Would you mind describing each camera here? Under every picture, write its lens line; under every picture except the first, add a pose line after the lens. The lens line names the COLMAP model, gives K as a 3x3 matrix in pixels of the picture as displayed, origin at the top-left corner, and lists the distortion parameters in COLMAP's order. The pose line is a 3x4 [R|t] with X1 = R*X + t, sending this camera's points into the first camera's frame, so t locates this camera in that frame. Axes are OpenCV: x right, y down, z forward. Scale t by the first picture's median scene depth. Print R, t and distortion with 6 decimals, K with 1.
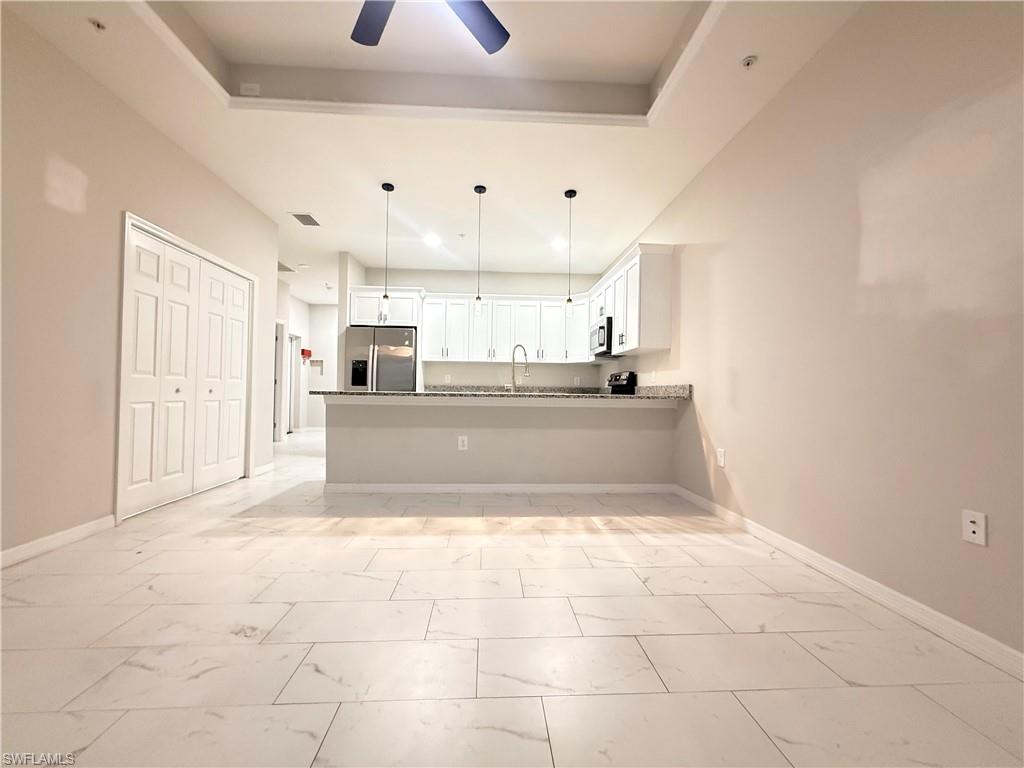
lens RADIAL K [[409.4, 0, 508.0], [0, 409.4, 383.9], [0, 0, 1]] dist [-0.000872, 0.000174]
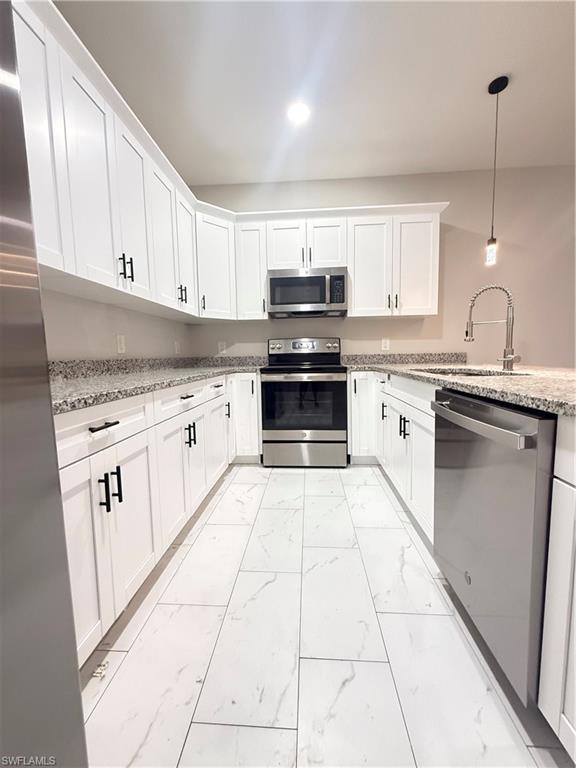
lens RADIAL K [[307.0, 0, 287.7], [0, 307.0, 381.8], [0, 0, 1]] dist [-0.000872, 0.000174]
pose [[0.122125, -0.102131, 0.987246, -0.305618], [0.004933, 0.994742, 0.102296, -0.003448], [-0.992502, -0.007623, 0.121987, 0.850964]]
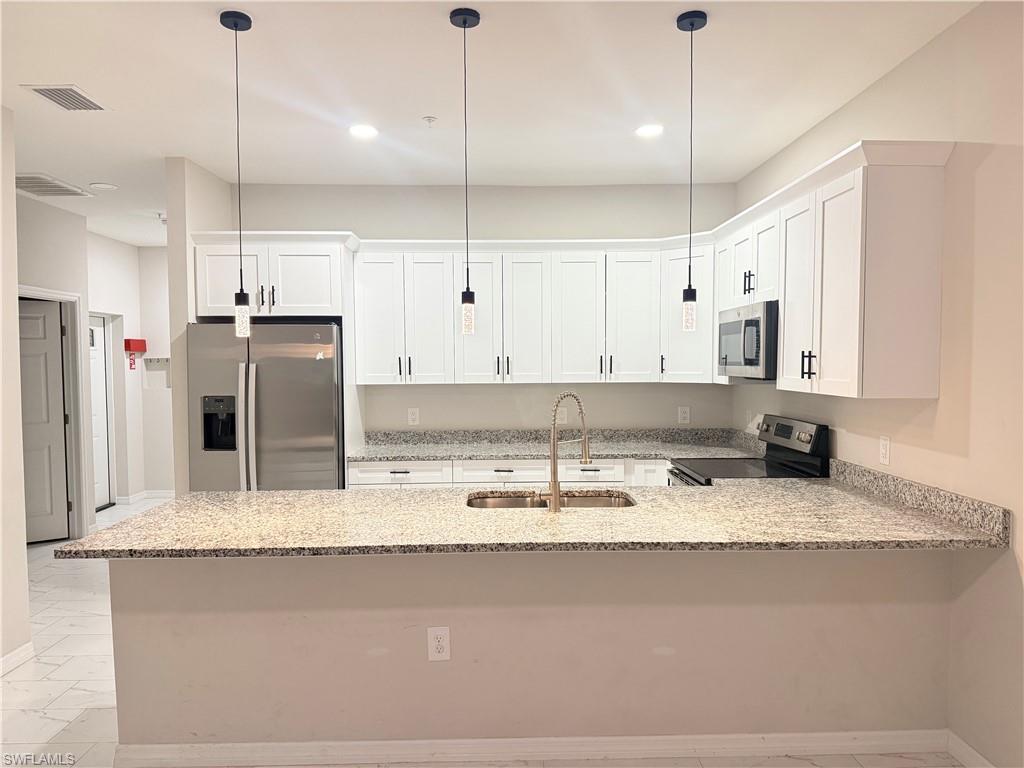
lens RADIAL K [[723.5, 0, 512.7], [0, 723.5, 388.5], [0, 0, 1]] dist [0.071488, -0.105120]
pose [[0.999321, -0.019887, -0.031004, -0.003924], [0.021659, 0.998087, 0.057899, -0.099874], [0.029793, -0.058531, 0.997841, 0.173307]]
